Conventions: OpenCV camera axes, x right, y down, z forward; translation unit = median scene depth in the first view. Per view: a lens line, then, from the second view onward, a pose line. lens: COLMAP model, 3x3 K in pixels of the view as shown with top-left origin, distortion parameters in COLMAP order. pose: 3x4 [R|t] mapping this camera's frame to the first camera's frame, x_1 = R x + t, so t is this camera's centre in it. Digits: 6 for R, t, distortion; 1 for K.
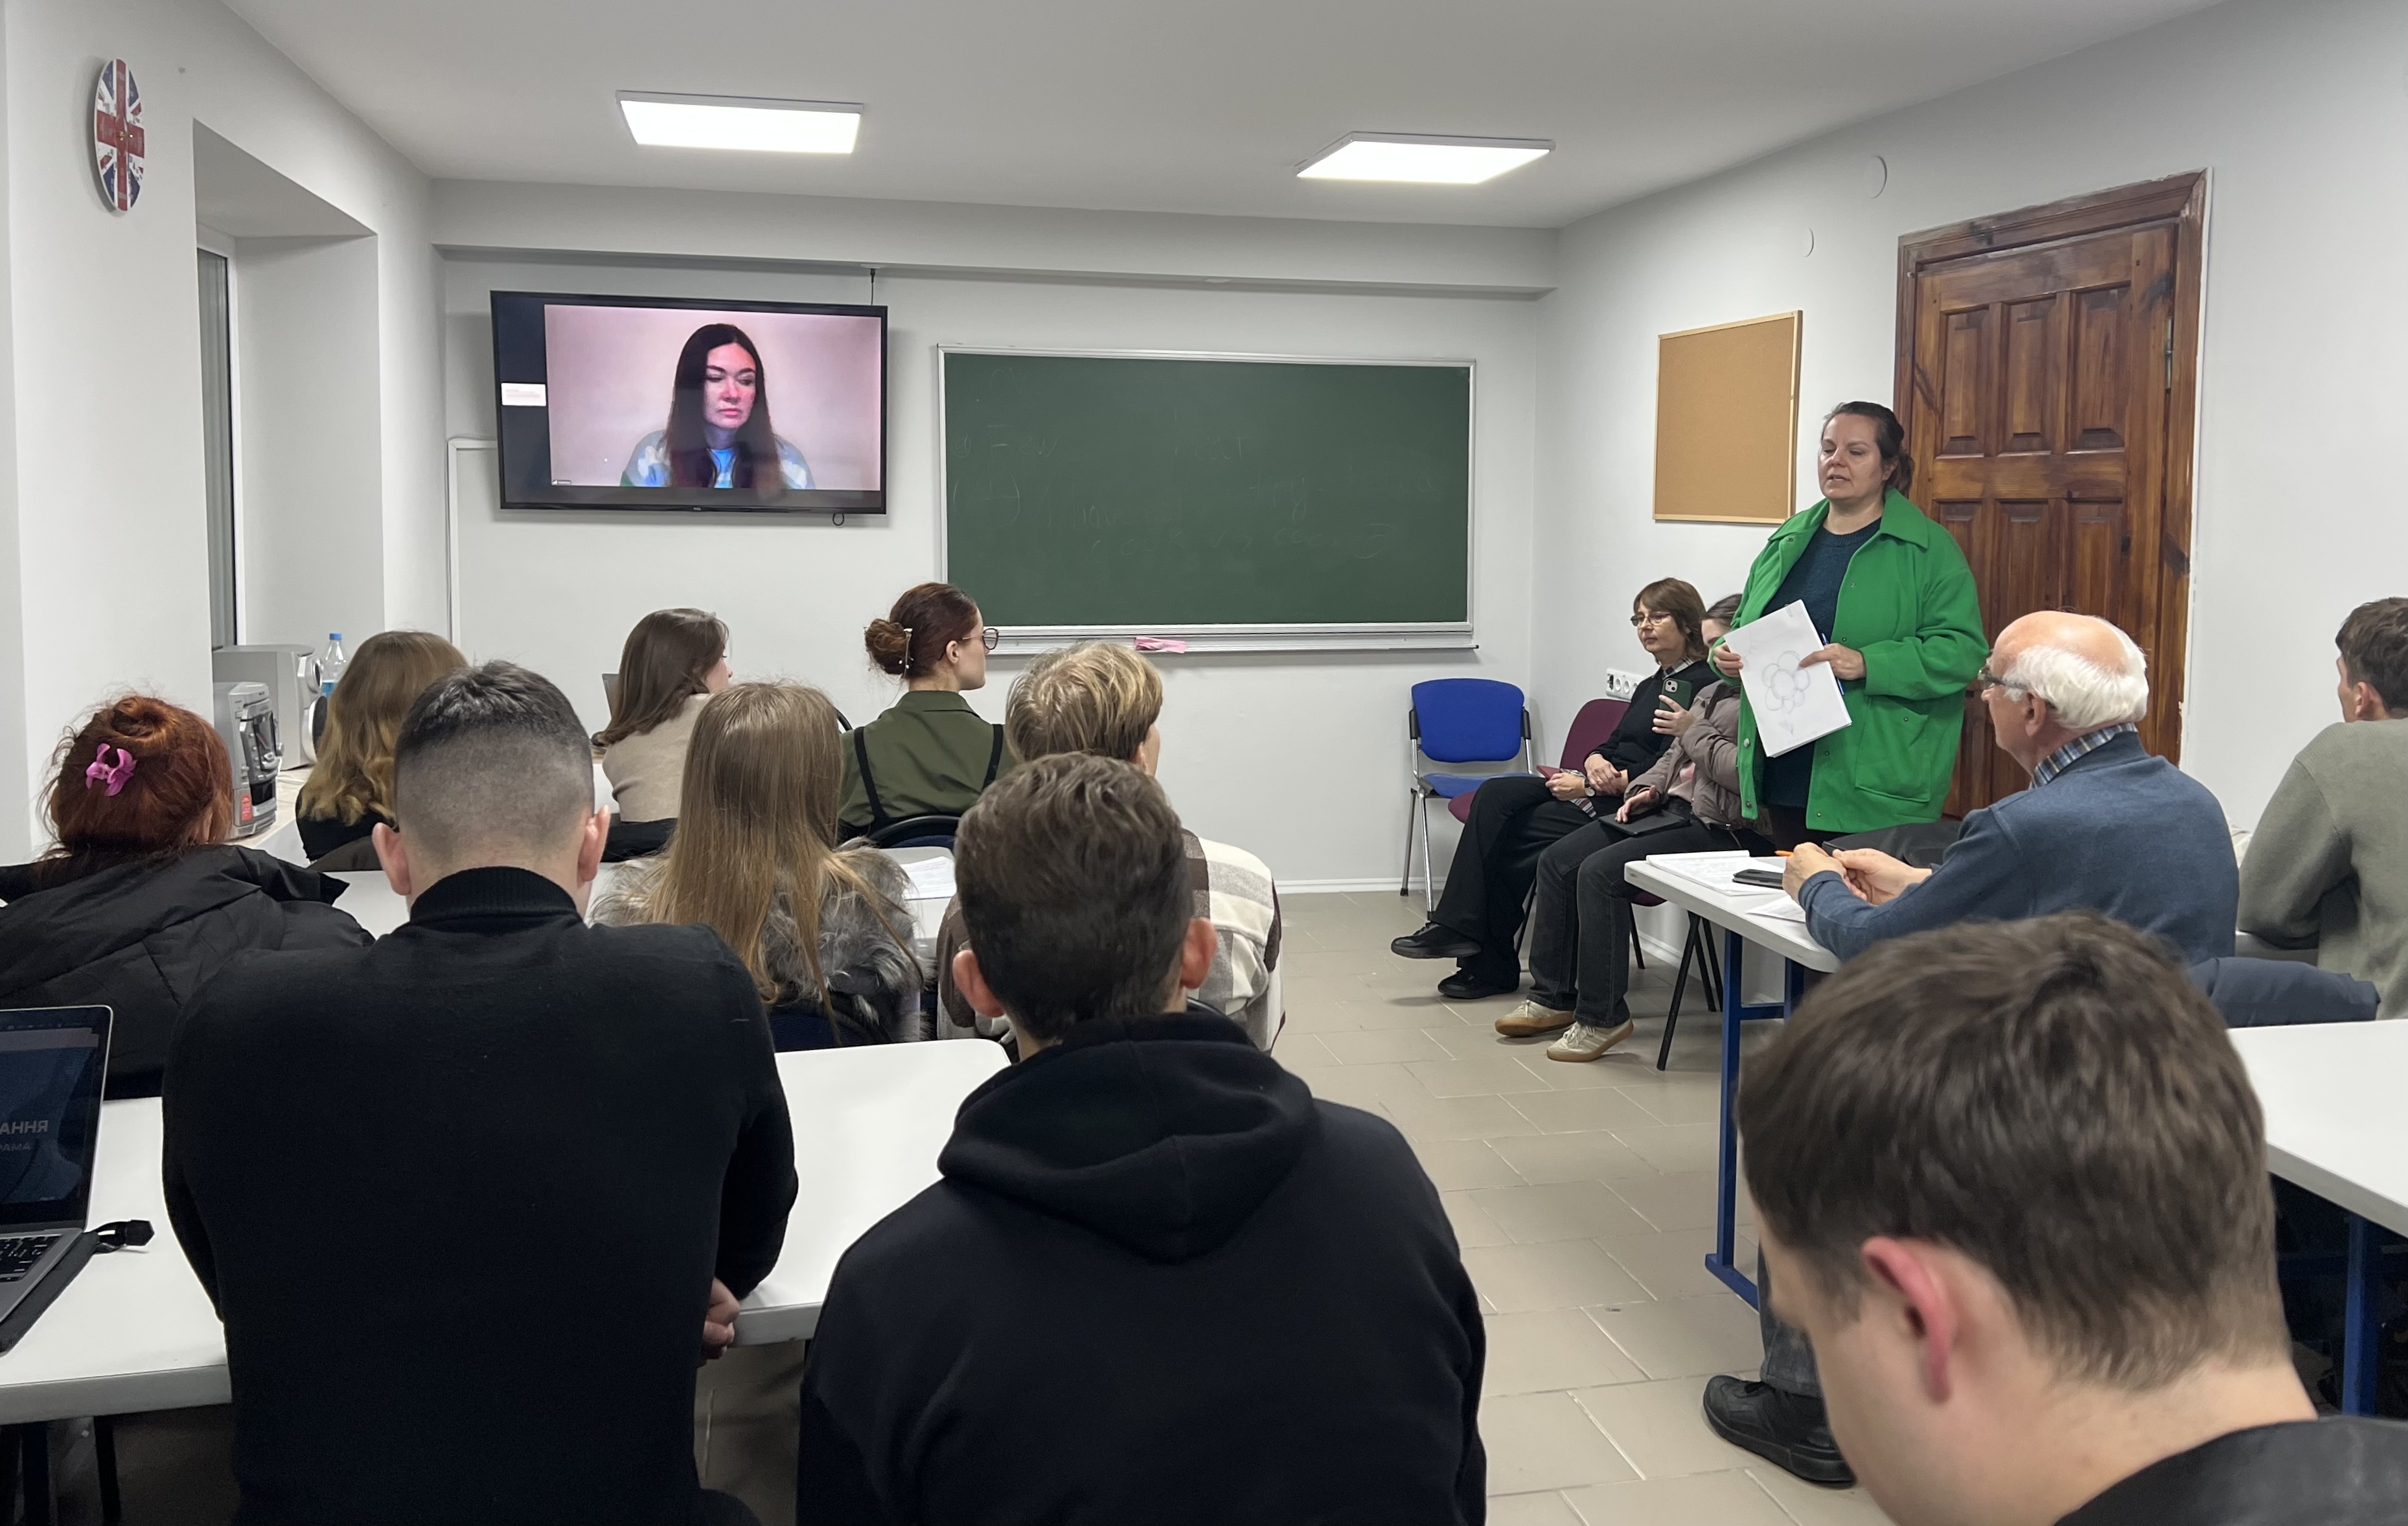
lens RADIAL K [[1941.5, 0, 1333.6], [0, 1941.5, 632.6], [0, 0, 1]] dist [-0.011901, -0.027166]
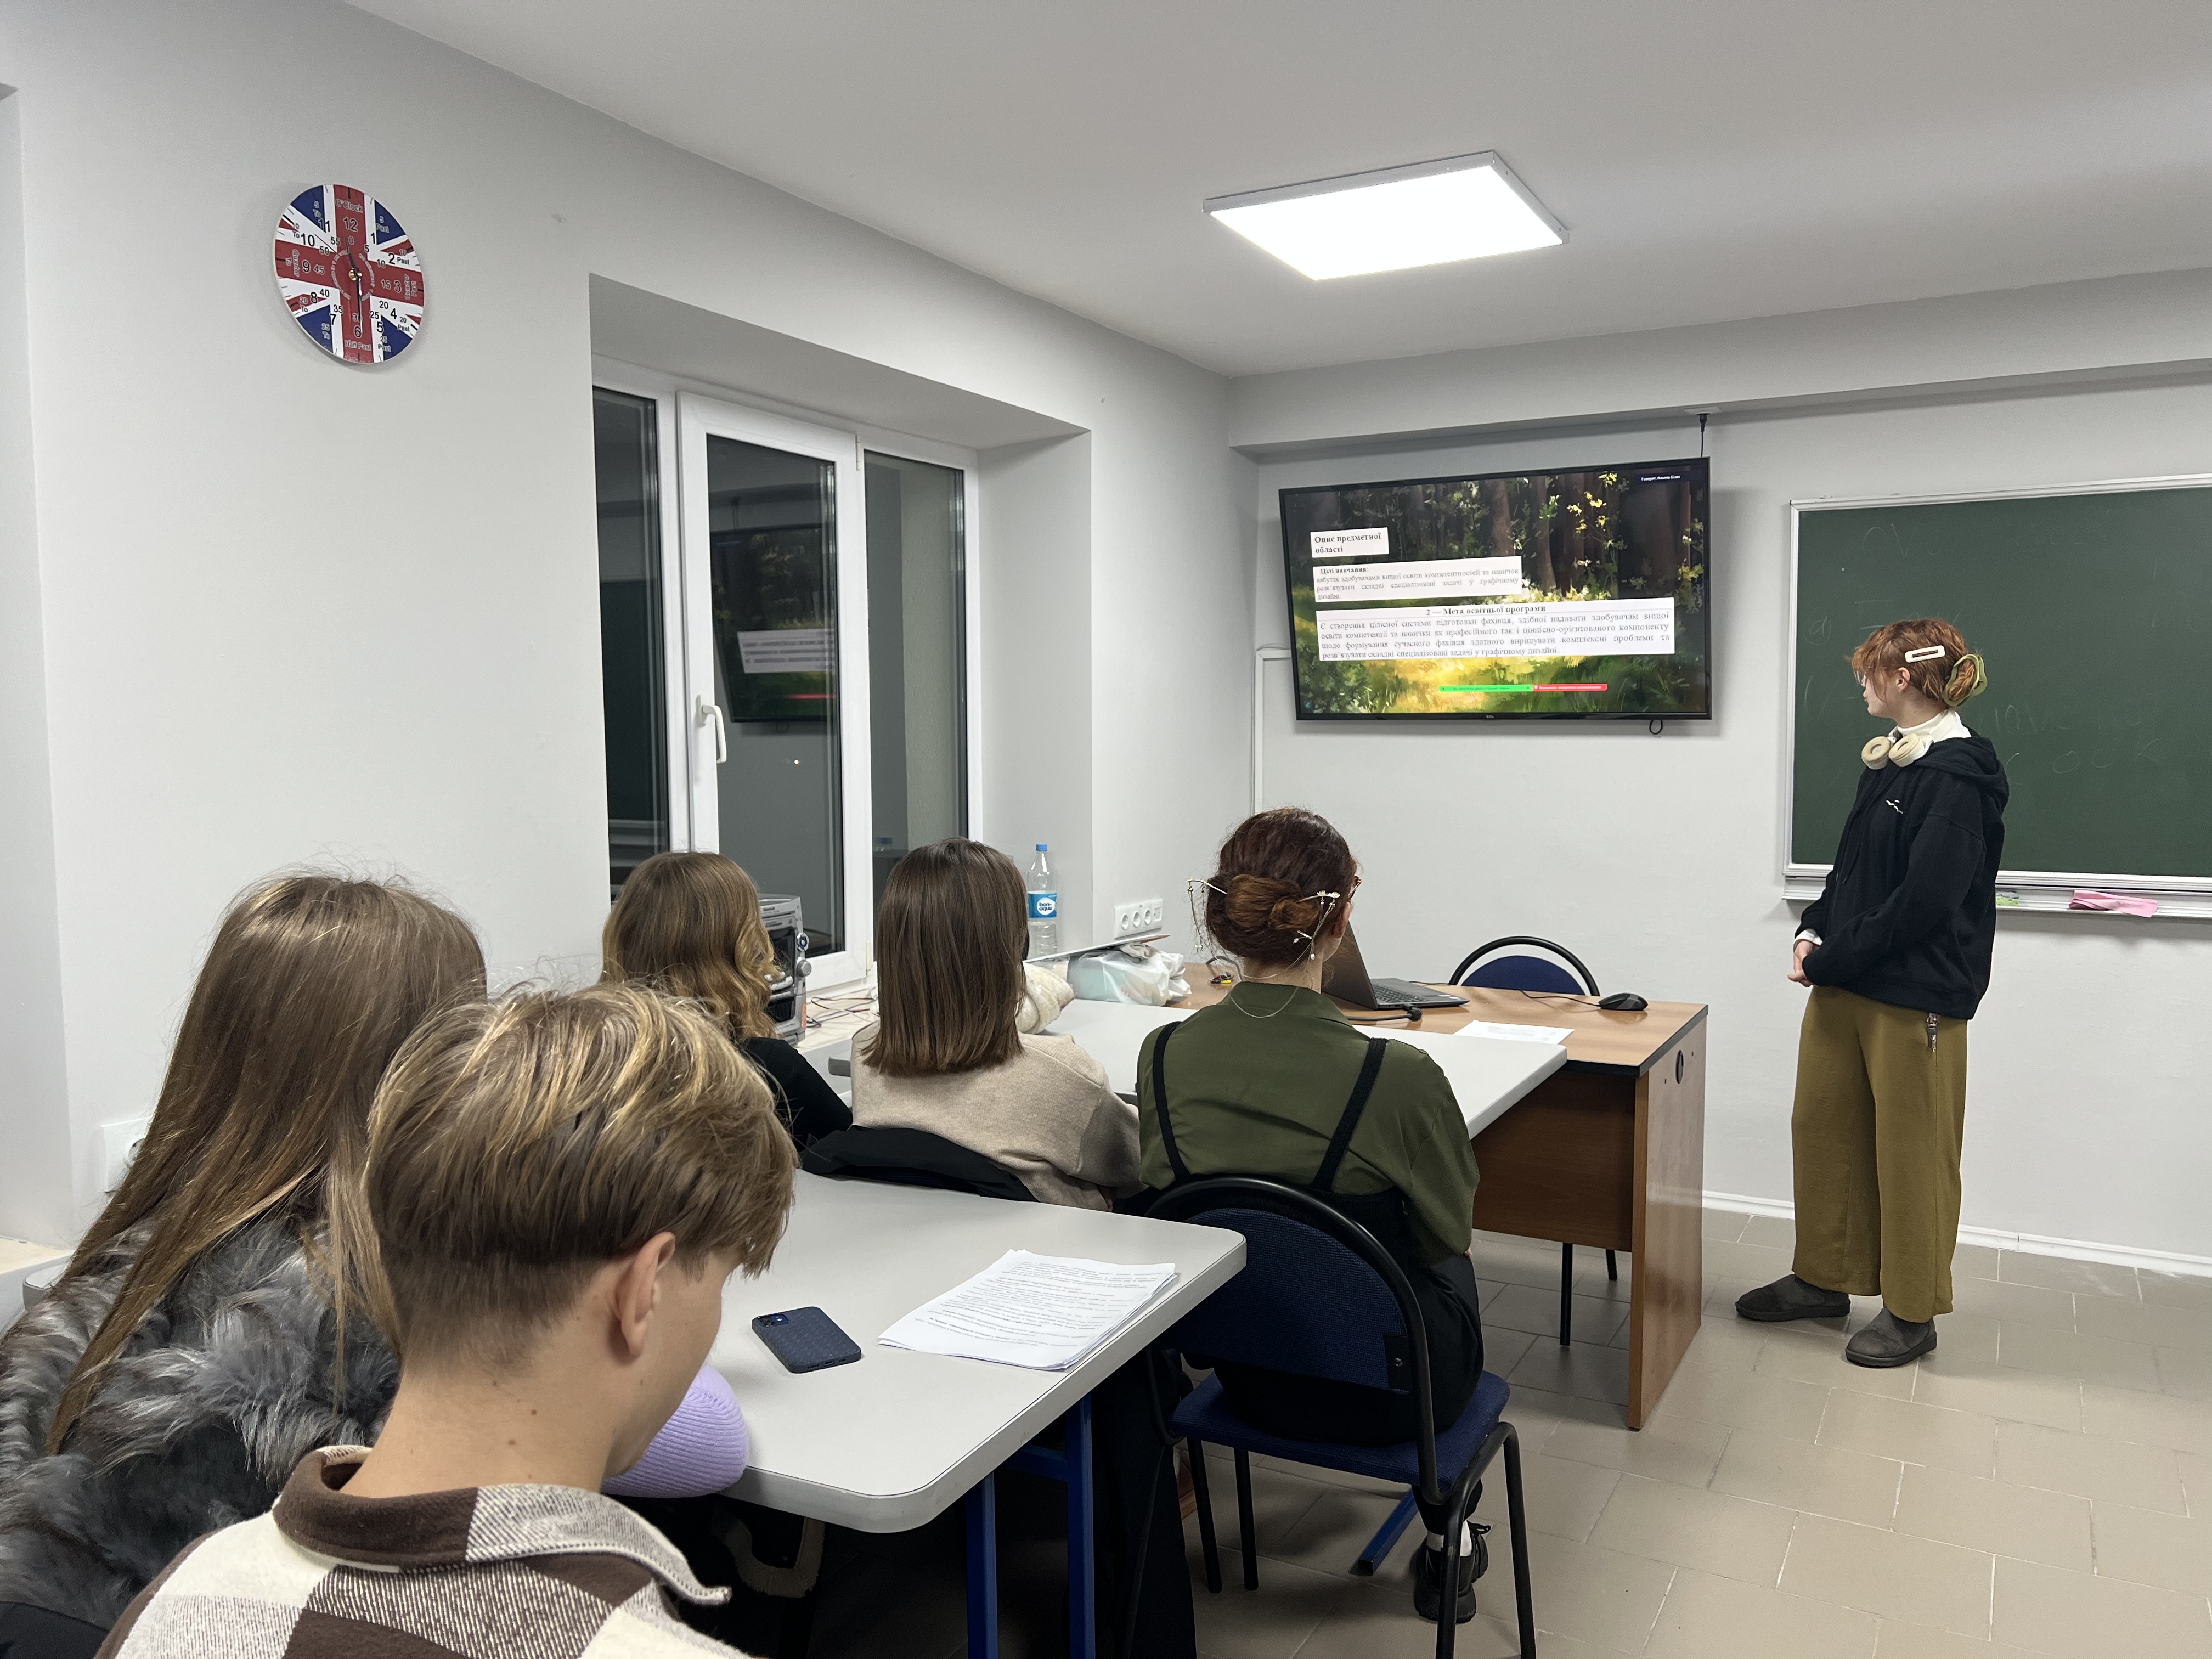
lens RADIAL K [[1655.5, 0, 1103.2], [0, 1655.5, 842.5], [0, 0, 1]] dist [0.035459, -0.028634]
pose [[0.713078, 0.036972, -0.700109, 0.120454], [-0.036903, 0.999204, 0.015180, -0.018487], [0.700112, 0.015011, 0.713875, 0.536559]]
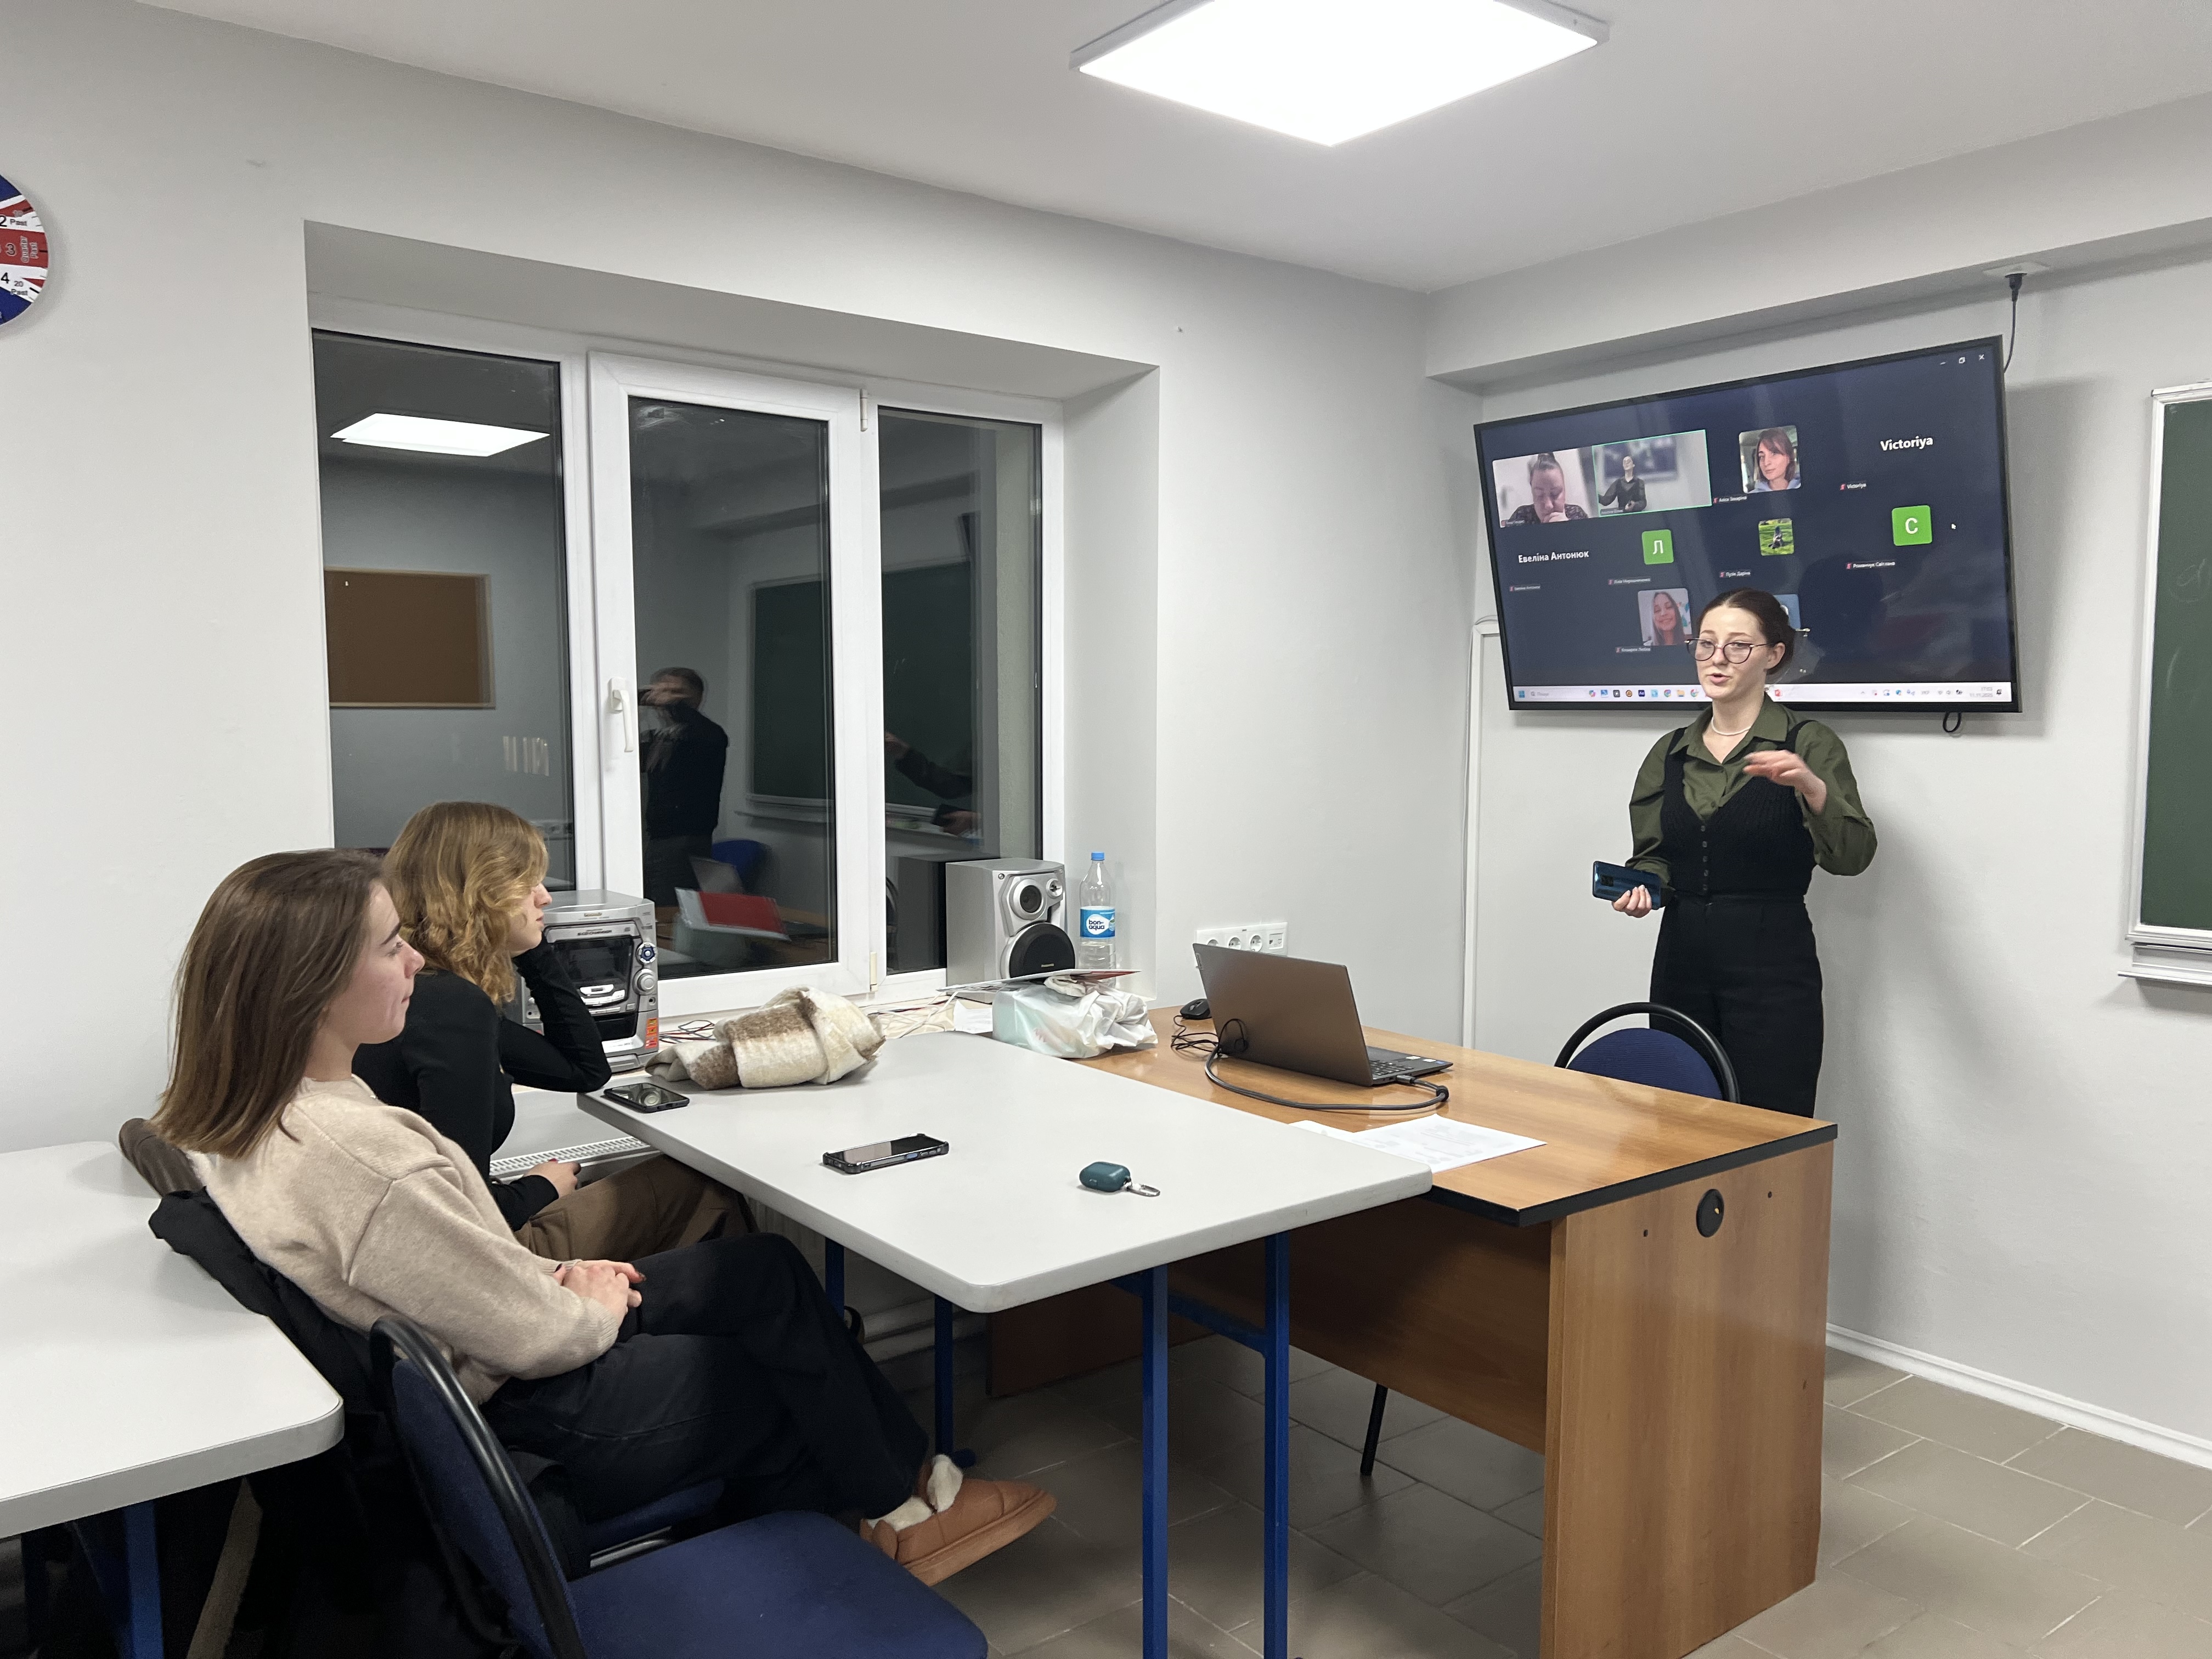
lens RADIAL K [[1655.5, 0, 1098.3], [0, 1655.5, 838.3], [0, 0, 1]] dist [0.035459, -0.028634]
pose [[0.372019, 0.059665, -0.926306, 0.197181], [-0.062348, 0.997284, 0.039197, -0.043579], [0.926129, 0.043172, 0.374728, 0.925302]]
